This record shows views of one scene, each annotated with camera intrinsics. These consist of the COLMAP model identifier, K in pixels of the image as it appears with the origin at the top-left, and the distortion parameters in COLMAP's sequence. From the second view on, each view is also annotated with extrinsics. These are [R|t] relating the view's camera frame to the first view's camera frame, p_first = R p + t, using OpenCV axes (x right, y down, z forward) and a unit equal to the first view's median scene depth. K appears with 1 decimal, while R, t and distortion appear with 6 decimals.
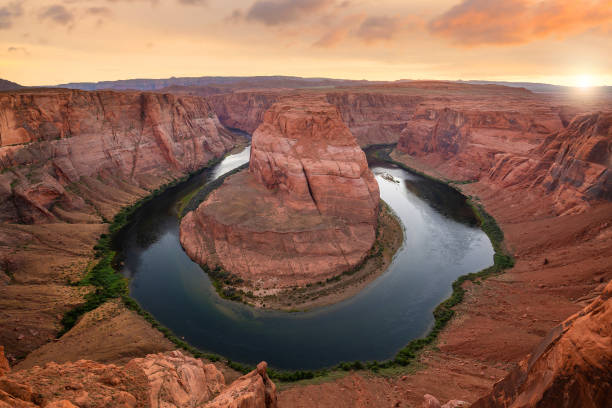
lens RADIAL K [[289.8, 0, 307.0], [0, 289.8, 203.3], [0, 0, 1]] dist [-0.040261, 0.007192]
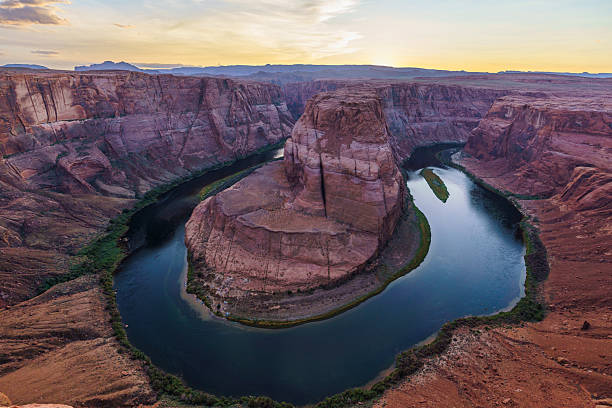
lens RADIAL K [[279.6, 0, 333.1], [0, 279.6, 206.6], [0, 0, 1]] dist [-0.016915, 0.000217]
pose [[0.968097, 0.121700, -0.219037, 0.249820], [-0.110521, 0.991898, 0.062633, -0.047712], [0.224885, -0.036427, 0.973704, 0.136648]]
